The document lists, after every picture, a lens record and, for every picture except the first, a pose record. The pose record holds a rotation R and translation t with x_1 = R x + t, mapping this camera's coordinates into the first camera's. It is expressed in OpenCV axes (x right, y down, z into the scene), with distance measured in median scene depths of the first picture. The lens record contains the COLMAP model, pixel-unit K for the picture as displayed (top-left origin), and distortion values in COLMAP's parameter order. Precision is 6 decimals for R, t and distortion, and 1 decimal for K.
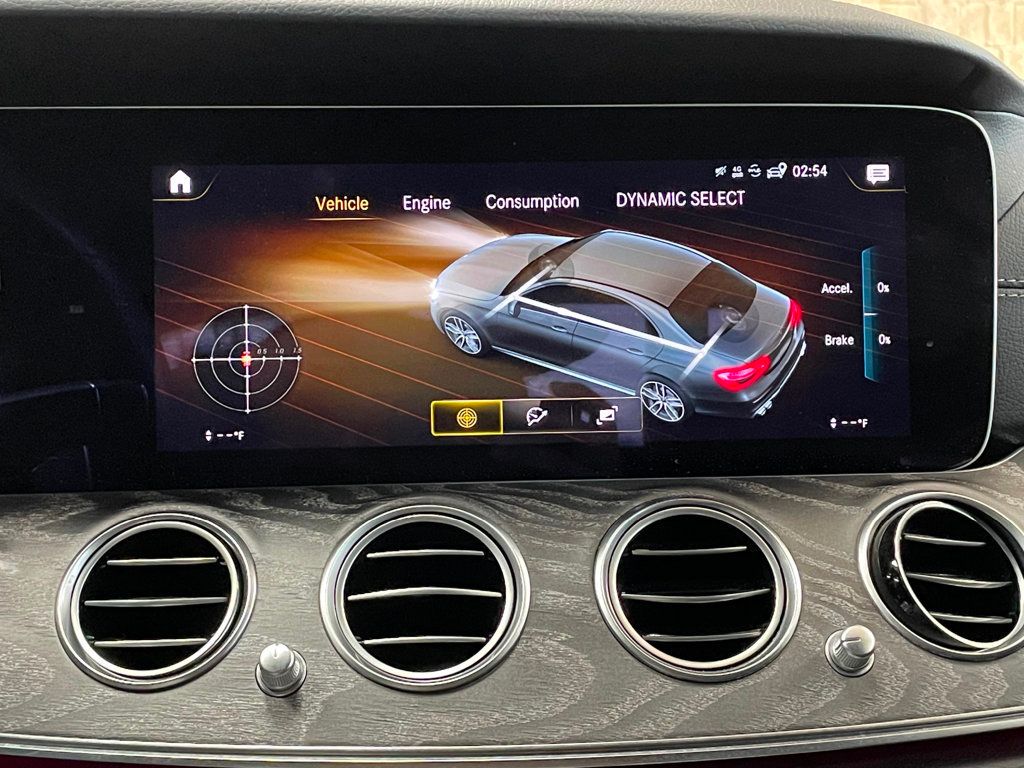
lens RADIAL K [[1629.6, 0, 521.1], [0, 1629.6, 369.6], [0, 0, 1]] dist [0.094662, 0.000000]
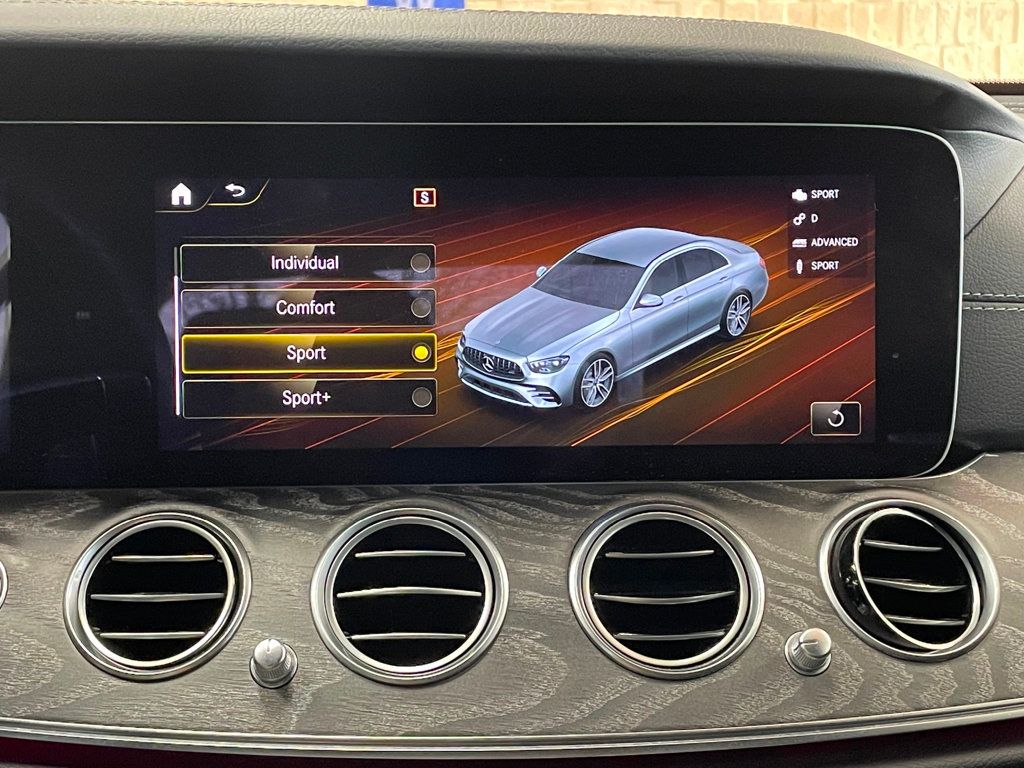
lens RADIAL K [[1629.6, 0, 507.5], [0, 1629.6, 388.5], [0, 0, 1]] dist [0.094662, 0.000000]
pose [[0.999846, 0.011413, -0.013354, 0.017568], [-0.010786, 0.998879, 0.046100, -0.044602], [0.013865, -0.045948, 0.998848, -0.054490]]
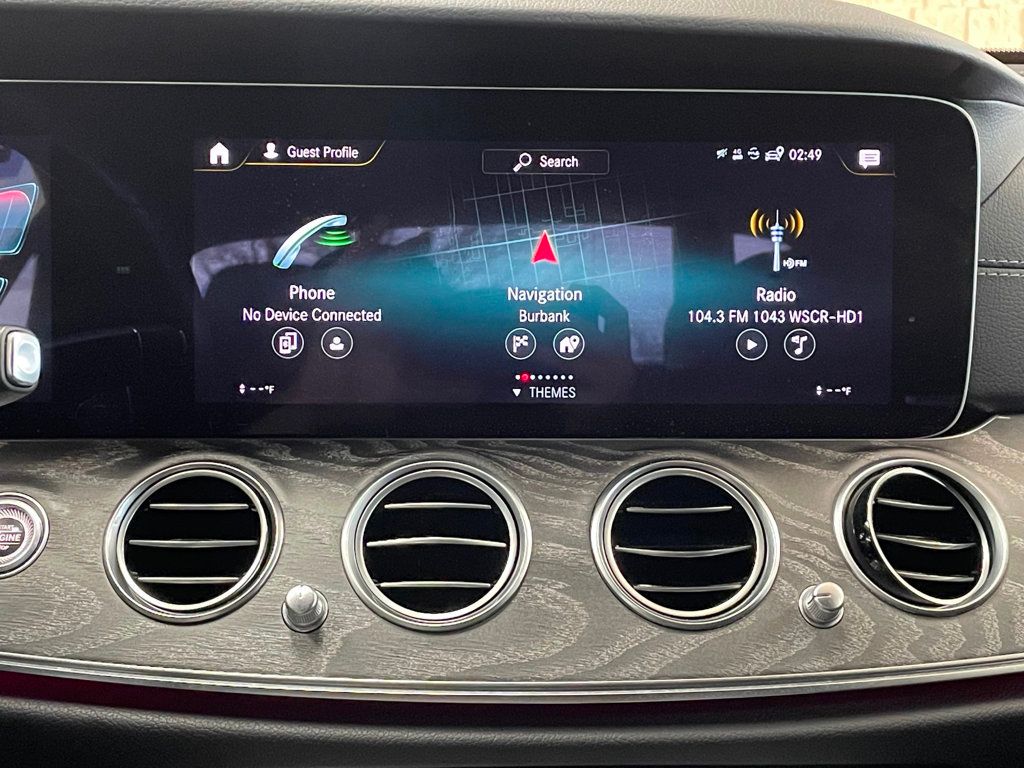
lens RADIAL K [[1629.6, 0, 518.3], [0, 1629.6, 366.1], [0, 0, 1]] dist [0.094662, 0.000000]
pose [[0.999526, 0.024832, -0.018183, 0.013158], [-0.023728, 0.998000, 0.058596, -0.046573], [0.019602, -0.058136, 0.998116, -0.088336]]
